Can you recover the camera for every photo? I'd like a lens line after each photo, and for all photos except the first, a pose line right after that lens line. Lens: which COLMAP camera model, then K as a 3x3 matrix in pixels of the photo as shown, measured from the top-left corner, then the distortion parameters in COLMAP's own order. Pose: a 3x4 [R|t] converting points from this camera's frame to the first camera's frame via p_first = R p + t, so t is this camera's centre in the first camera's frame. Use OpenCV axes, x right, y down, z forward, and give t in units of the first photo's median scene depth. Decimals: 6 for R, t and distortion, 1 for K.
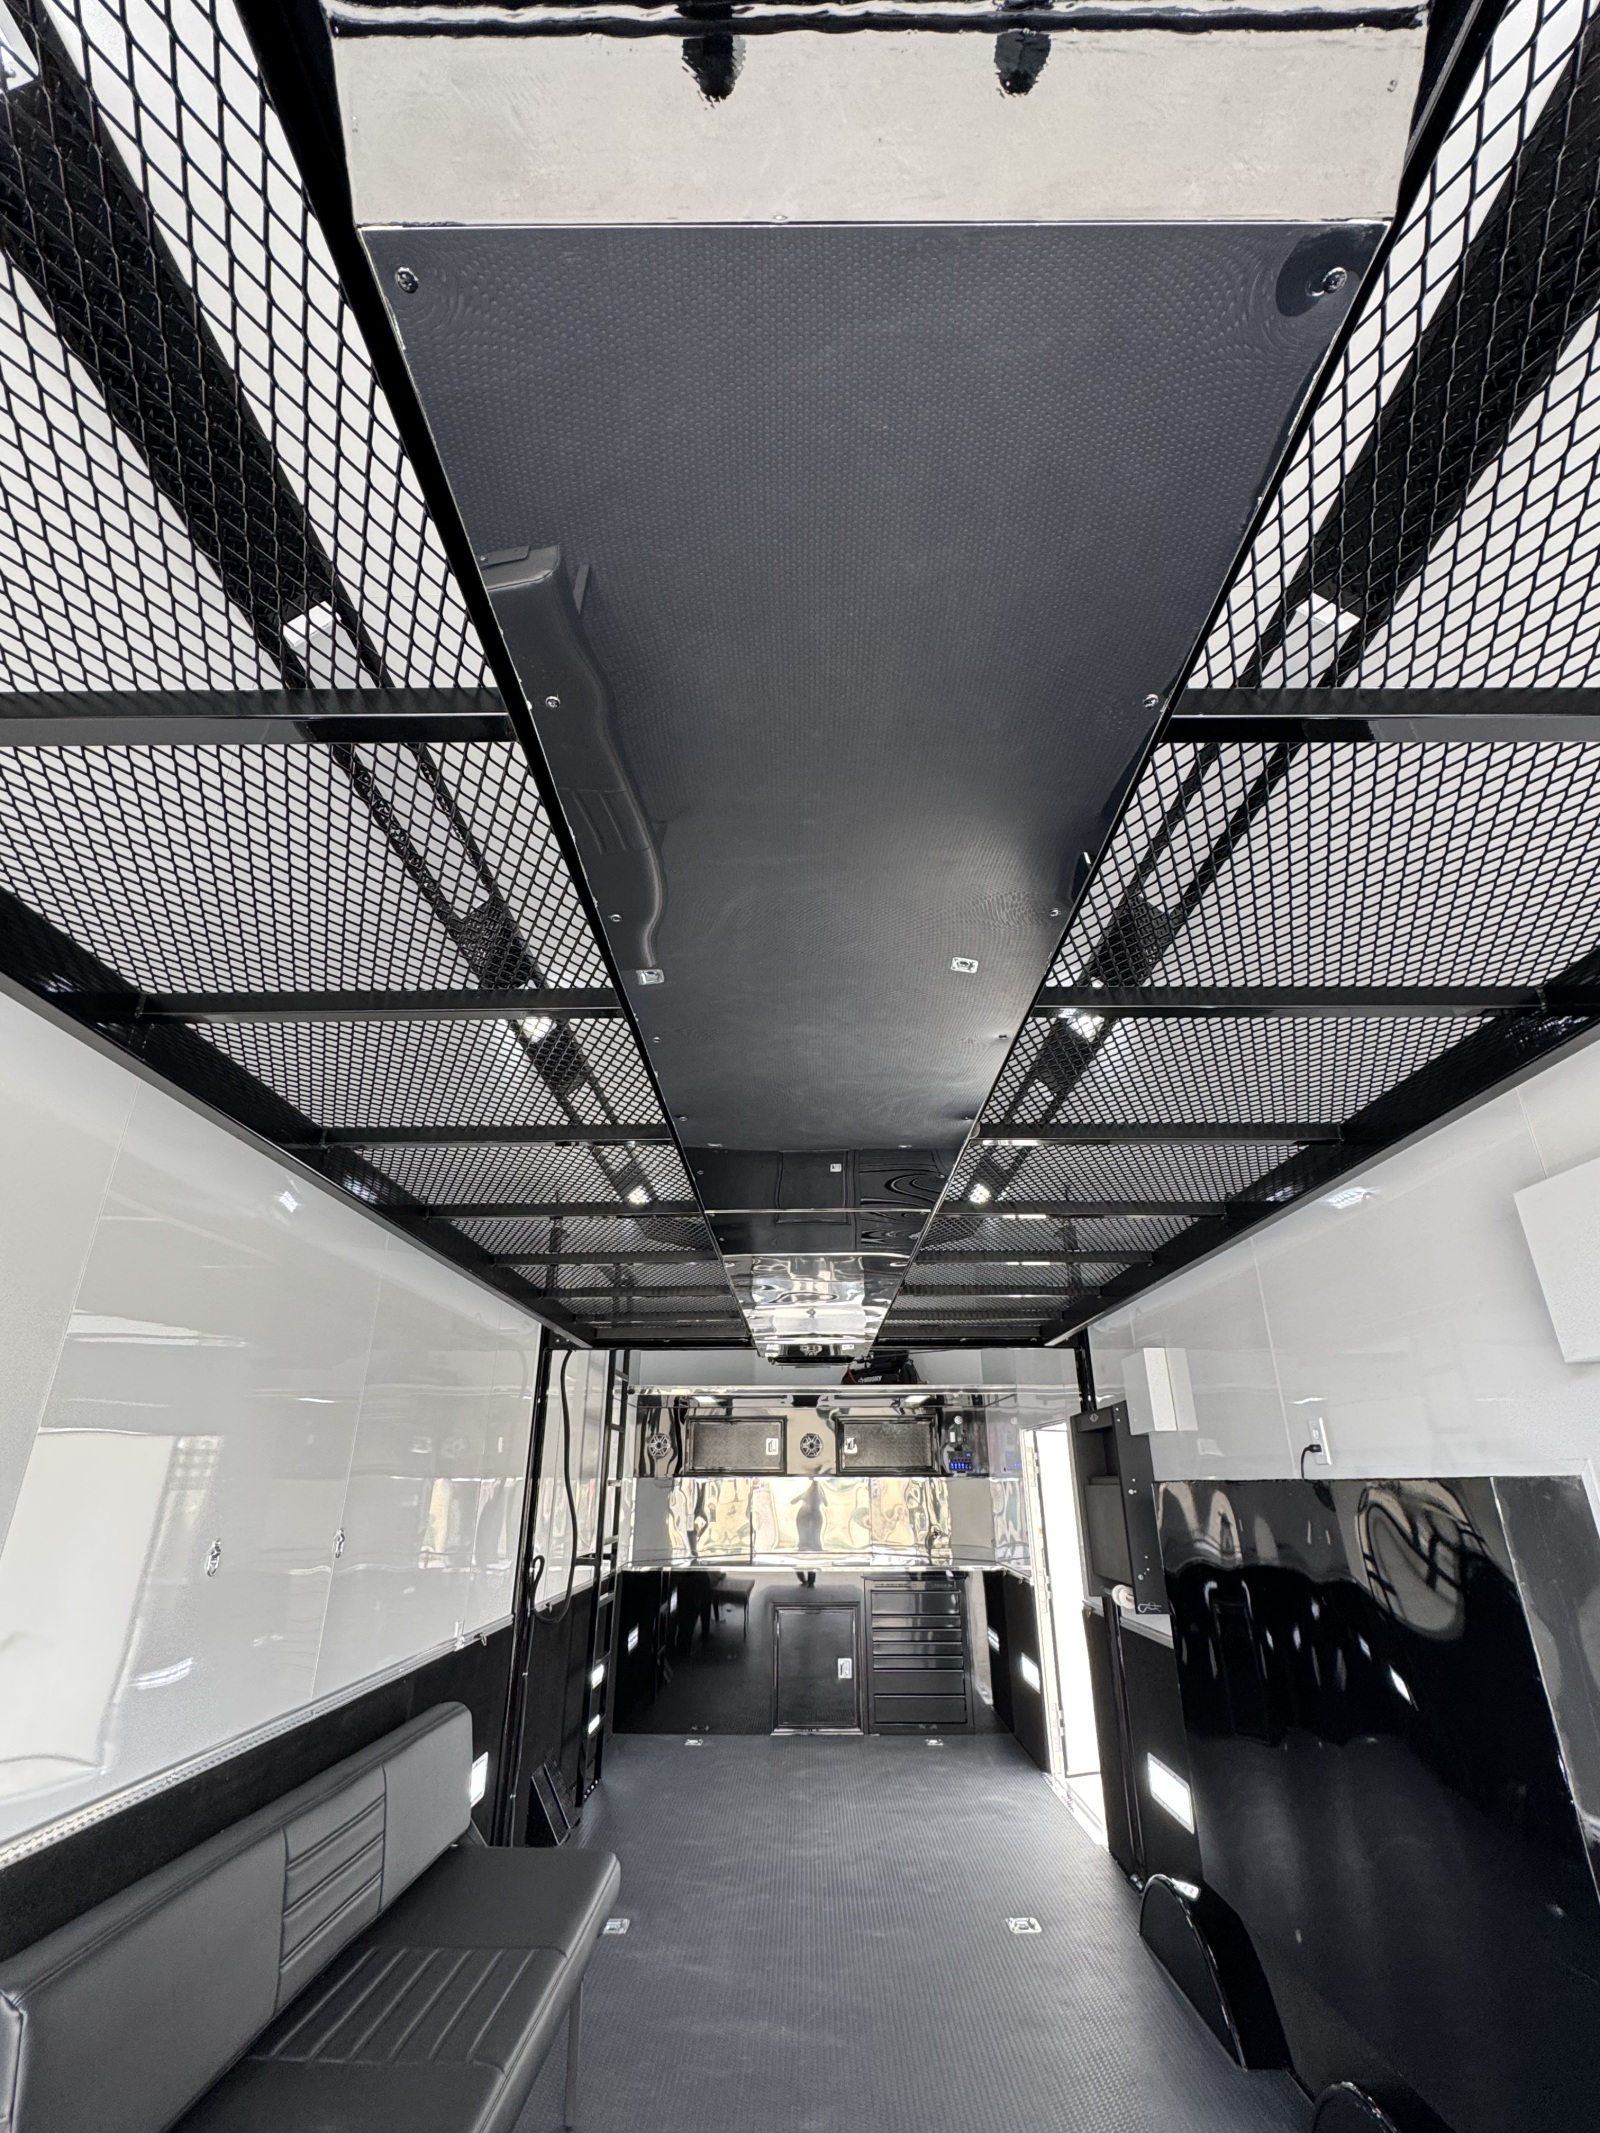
lens RADIAL K [[960.8, 0, 793.3], [0, 960.8, 1062.0], [0, 0, 1]] dist [-0.002600, -0.000591]
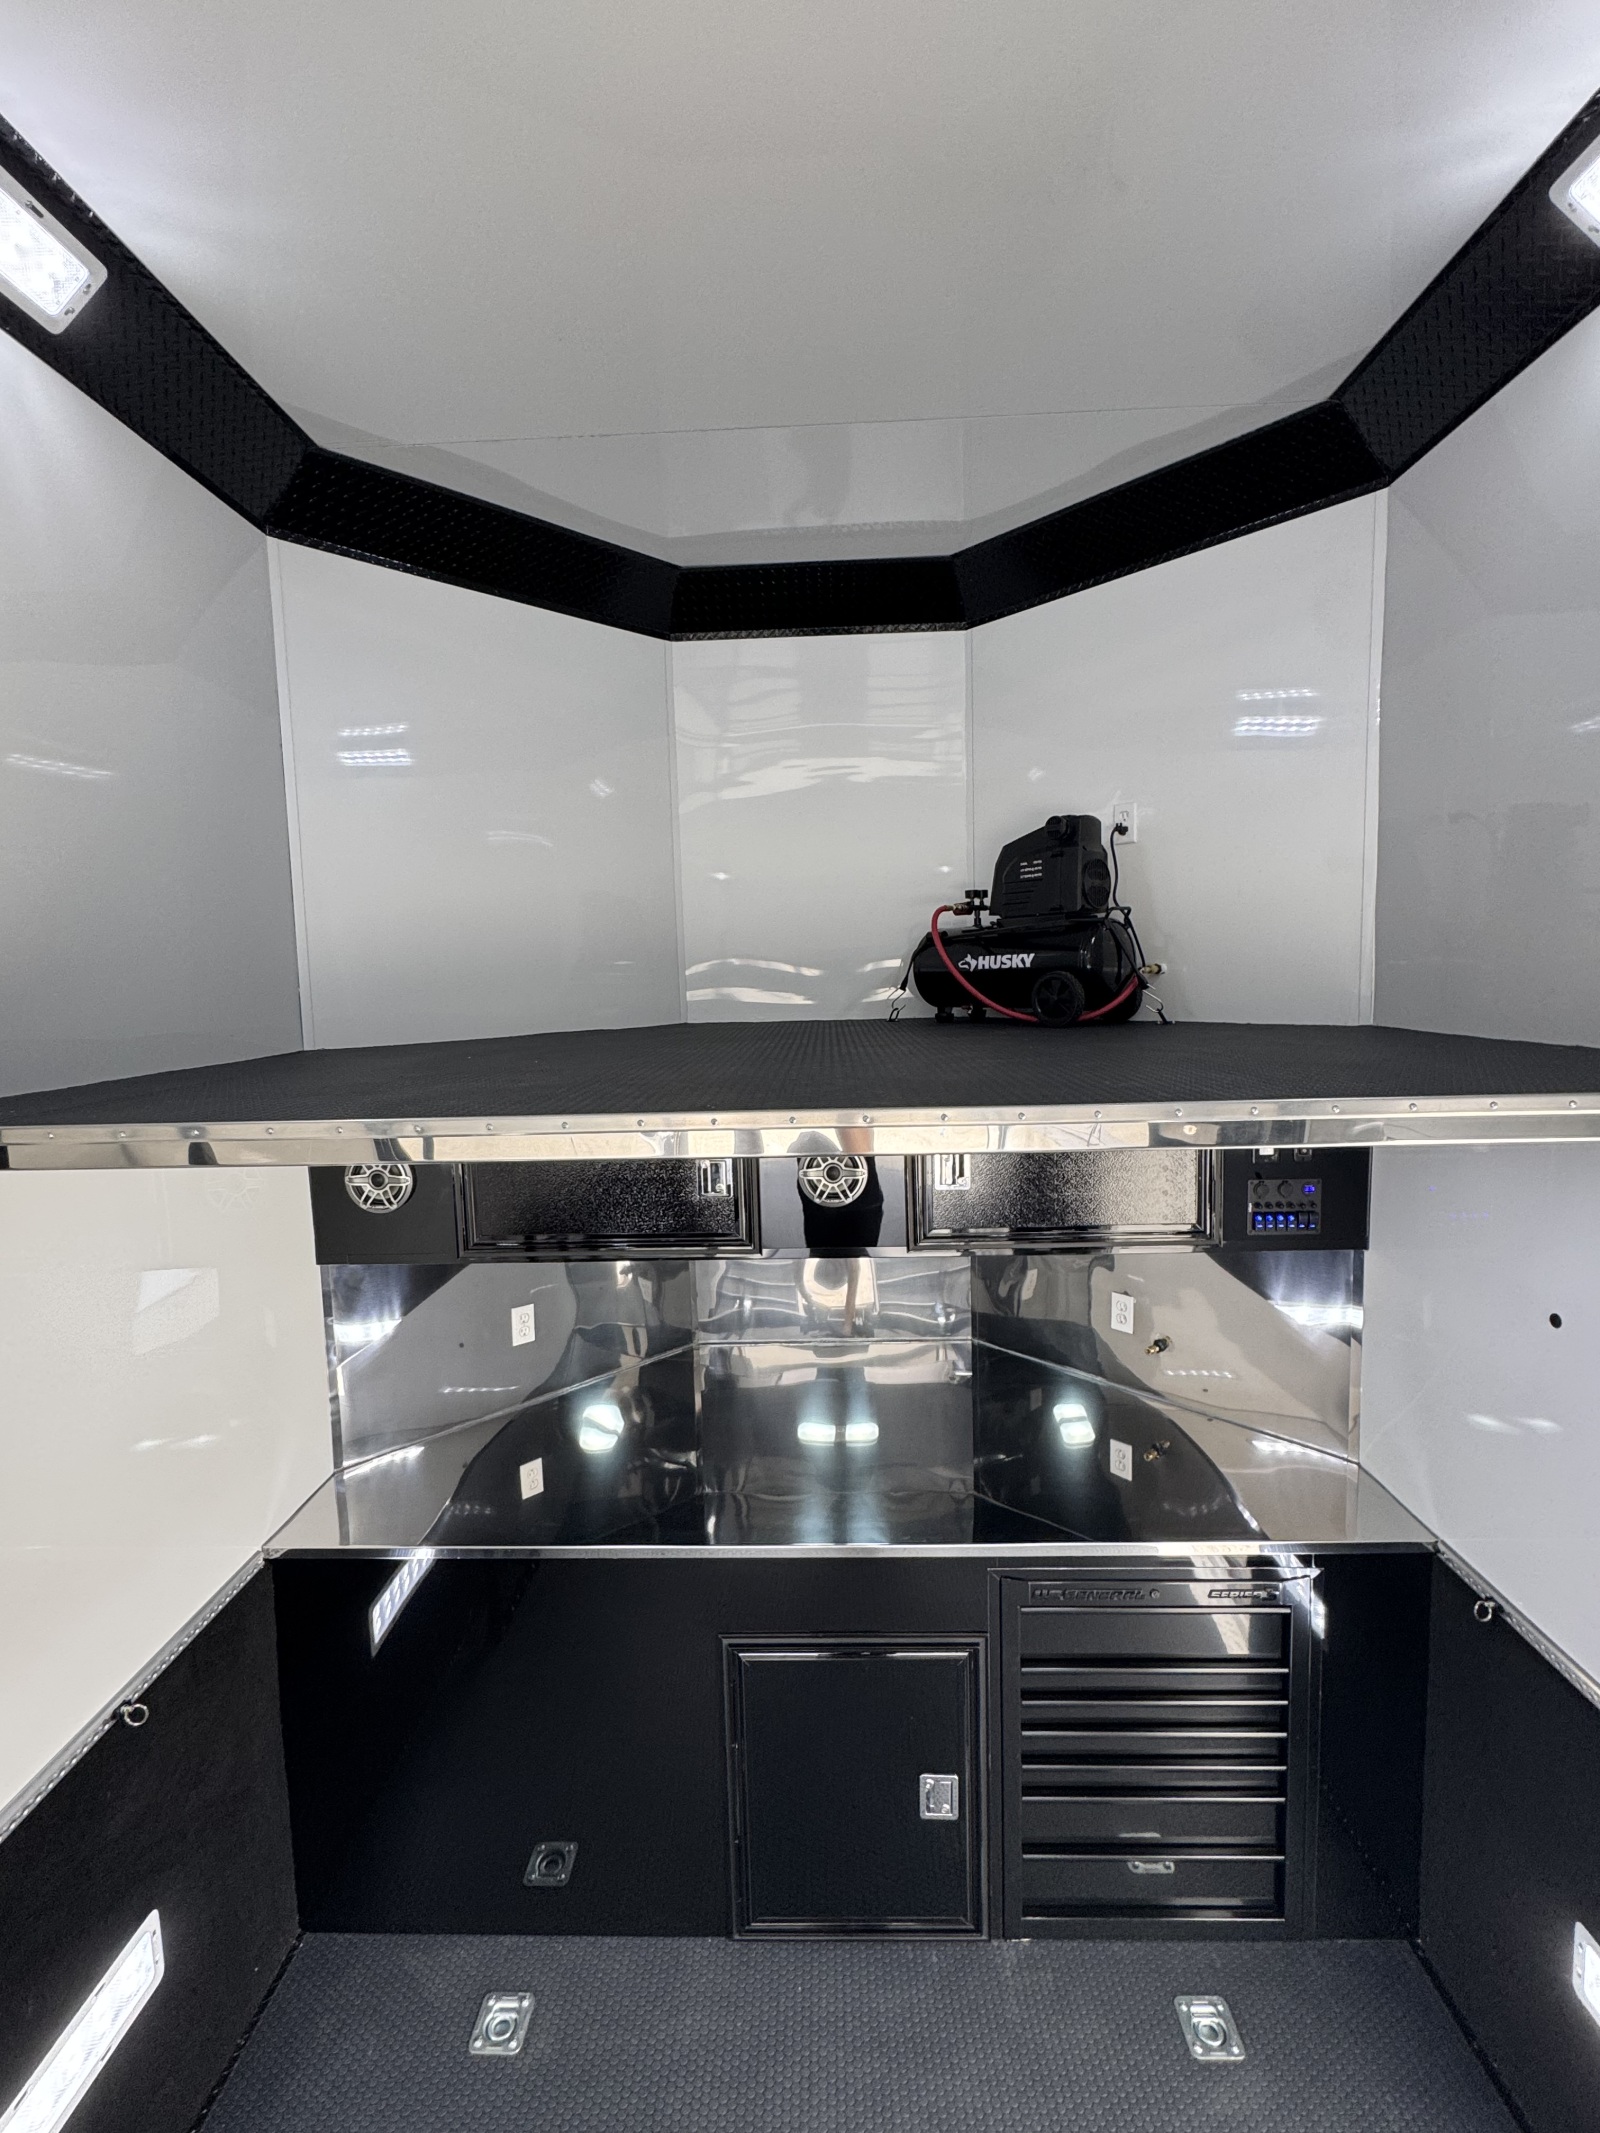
lens RADIAL K [[960.8, 0, 793.3], [0, 960.8, 1062.0], [0, 0, 1]] dist [-0.002600, -0.000591]
pose [[0.999480, -0.024359, -0.021136, 0.016690], [0.031553, 0.874162, 0.484609, 0.250149], [0.006671, -0.485024, 0.874476, 0.886449]]
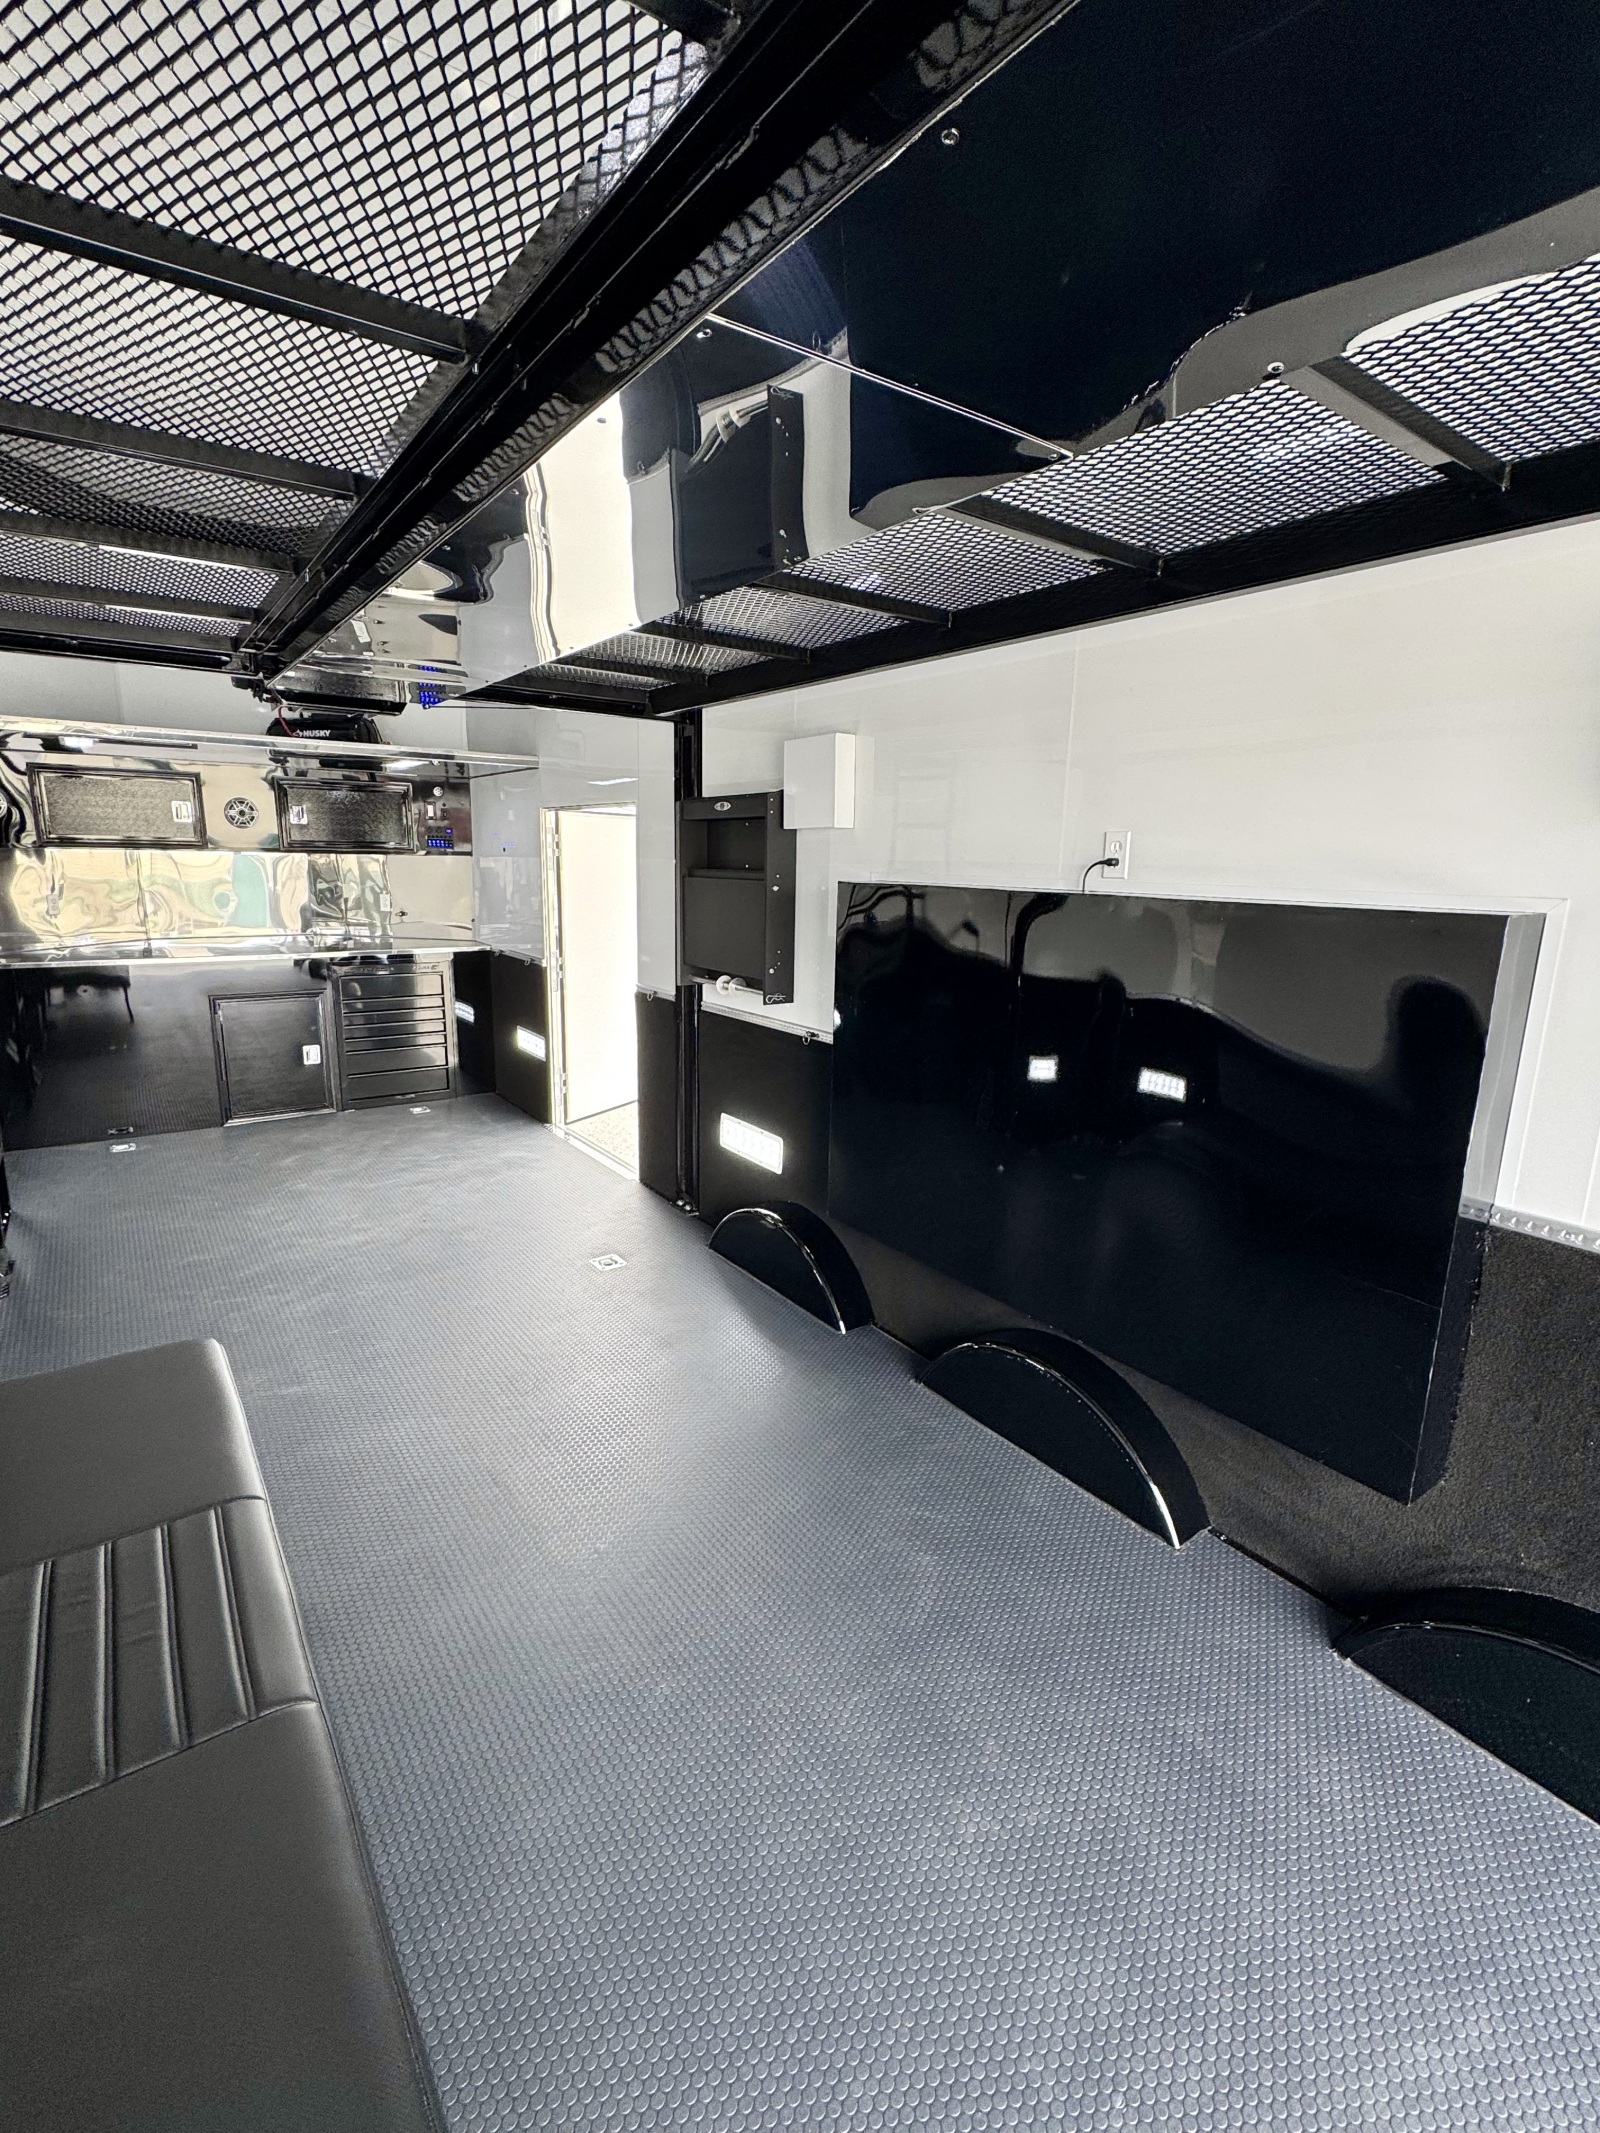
lens RADIAL K [[978.6, 0, 795.1], [0, 978.6, 1067.3], [0, 0, 1]] dist [-0.000295, -0.000195]
pose [[0.809289, -0.106796, 0.577621, -0.116737], [-0.255143, 0.821823, 0.509420, 0.067120], [-0.529107, -0.559644, 0.637844, 0.186657]]
